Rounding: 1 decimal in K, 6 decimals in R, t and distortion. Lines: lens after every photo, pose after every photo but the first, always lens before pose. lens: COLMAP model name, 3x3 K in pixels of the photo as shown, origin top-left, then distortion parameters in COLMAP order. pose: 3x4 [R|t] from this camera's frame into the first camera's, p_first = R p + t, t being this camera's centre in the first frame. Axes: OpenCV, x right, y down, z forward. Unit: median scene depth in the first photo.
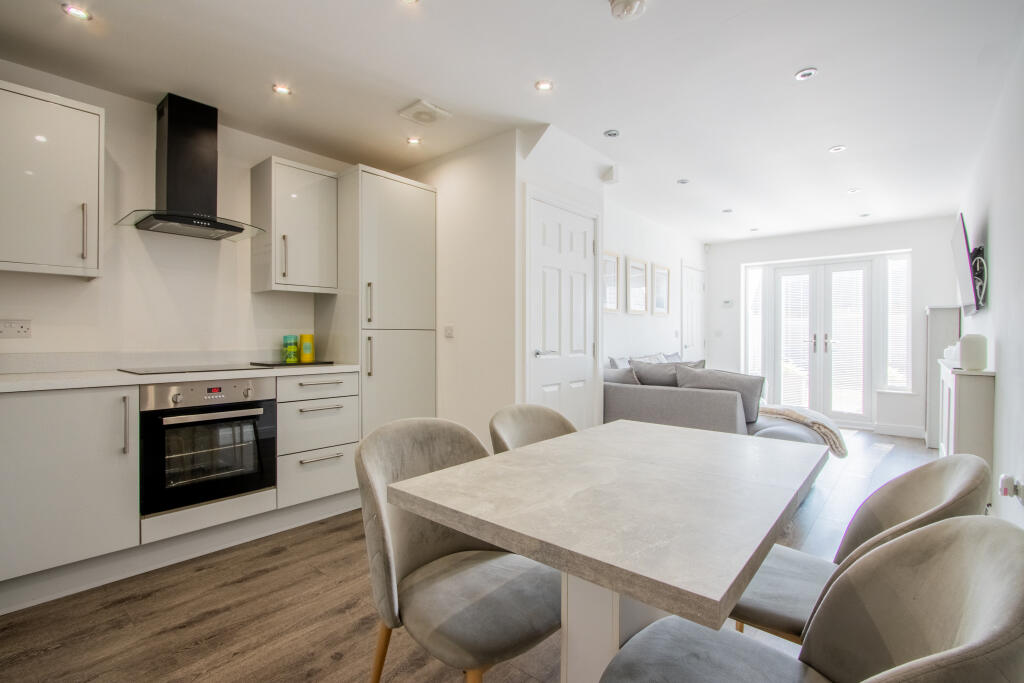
lens RADIAL K [[474.2, 0, 504.2], [0, 474.2, 338.8], [0, 0, 1]] dist [-0.014968, 0.000829]
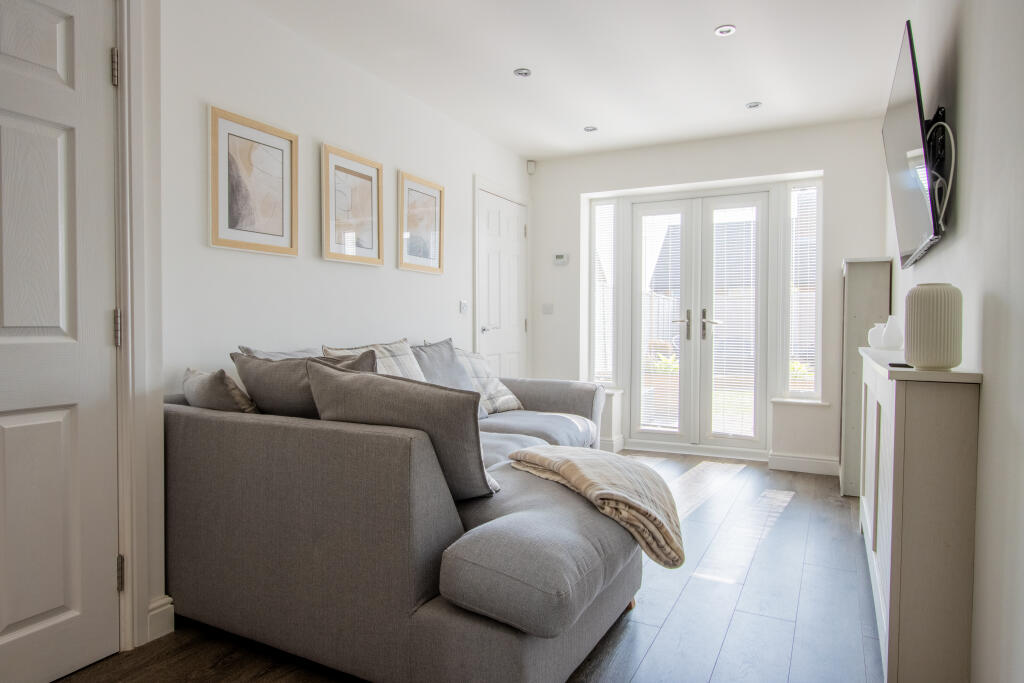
lens RADIAL K [[626.1, 0, 503.2], [0, 626.1, 342.3], [0, 0, 1]] dist [-0.006441, 0.002520]
pose [[0.973195, -0.005663, 0.229910, 0.429166], [0.000436, 0.999741, 0.022776, 0.025925], [-0.229979, -0.022065, 0.972945, 0.467595]]
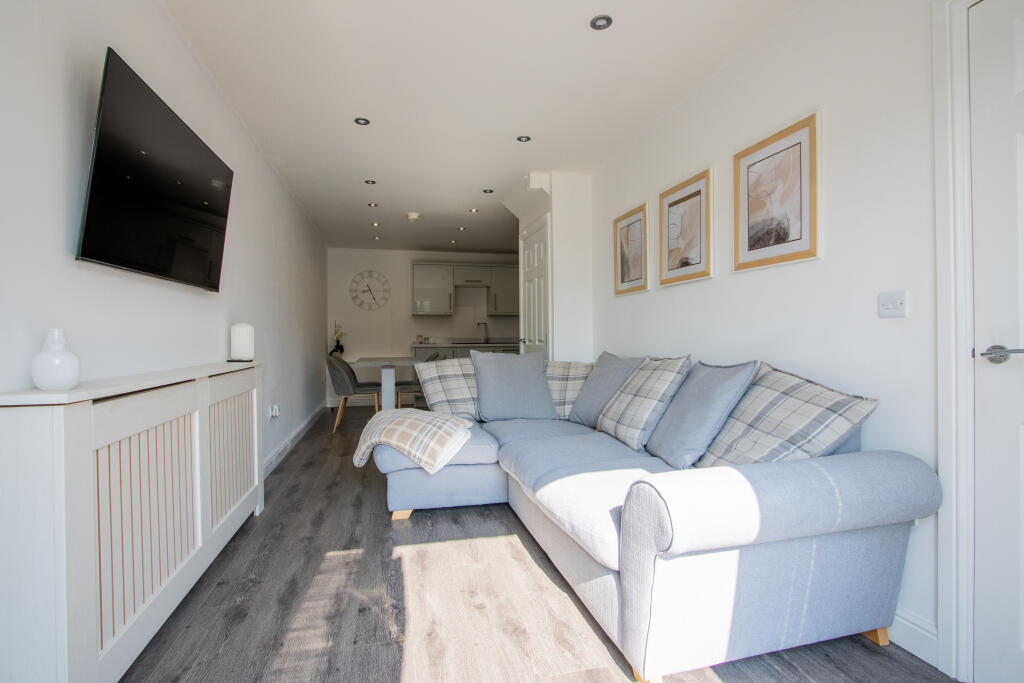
lens RADIAL K [[474.2, 0, 507.6], [0, 474.2, 343.5], [0, 0, 1]] dist [-0.014968, 0.000829]
pose [[-0.572585, 0.013007, -0.819742, 1.288215], [0.000834, 0.999883, 0.015282, 0.014877], [0.819845, 0.008066, -0.572529, 1.739071]]
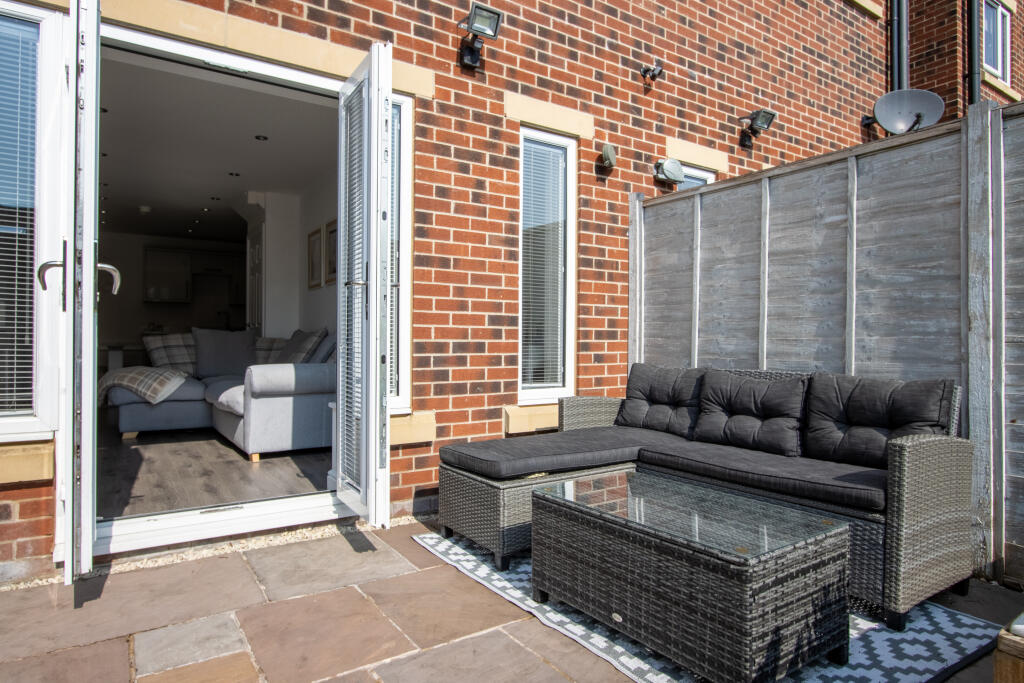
lens RADIAL K [[626.1, 0, 515.2], [0, 626.1, 340.7], [0, 0, 1]] dist [-0.006441, 0.002520]
pose [[-0.270361, -0.006973, -0.962734, 2.001378], [-0.010345, 0.999937, -0.004337, 0.087232], [0.962703, 0.008787, -0.270416, 2.502704]]
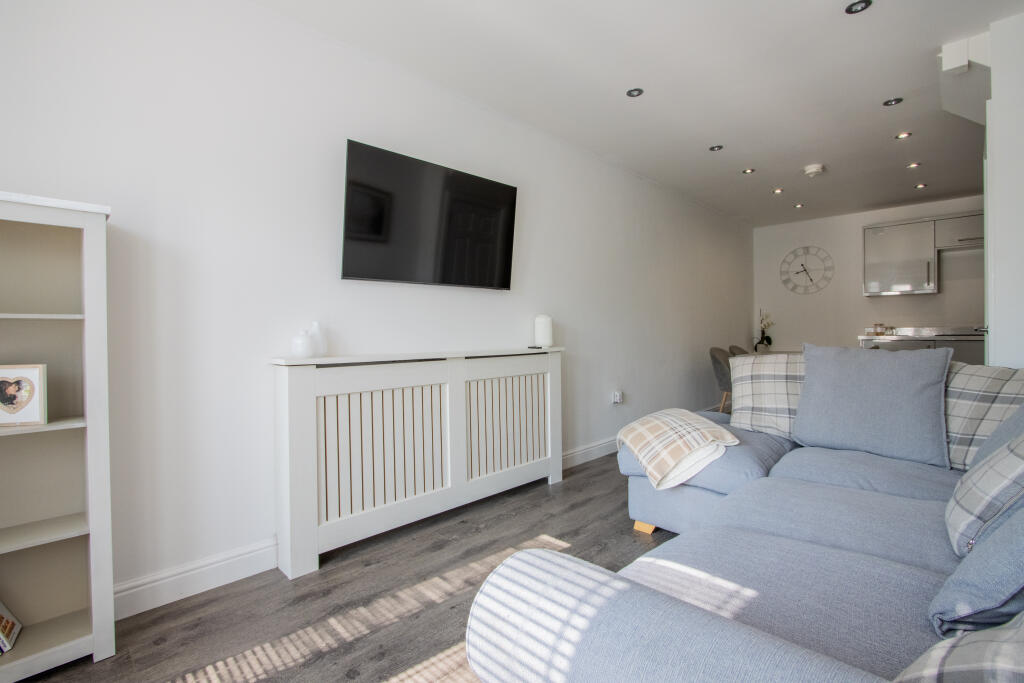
lens RADIAL K [[474.2, 0, 504.0], [0, 474.2, 340.1], [0, 0, 1]] dist [-0.014968, 0.000829]
pose [[-0.997208, 0.007214, 0.074318, 0.862983], [0.008697, 0.999769, 0.019655, 0.023213], [-0.074159, 0.020247, -0.997041, 1.853693]]
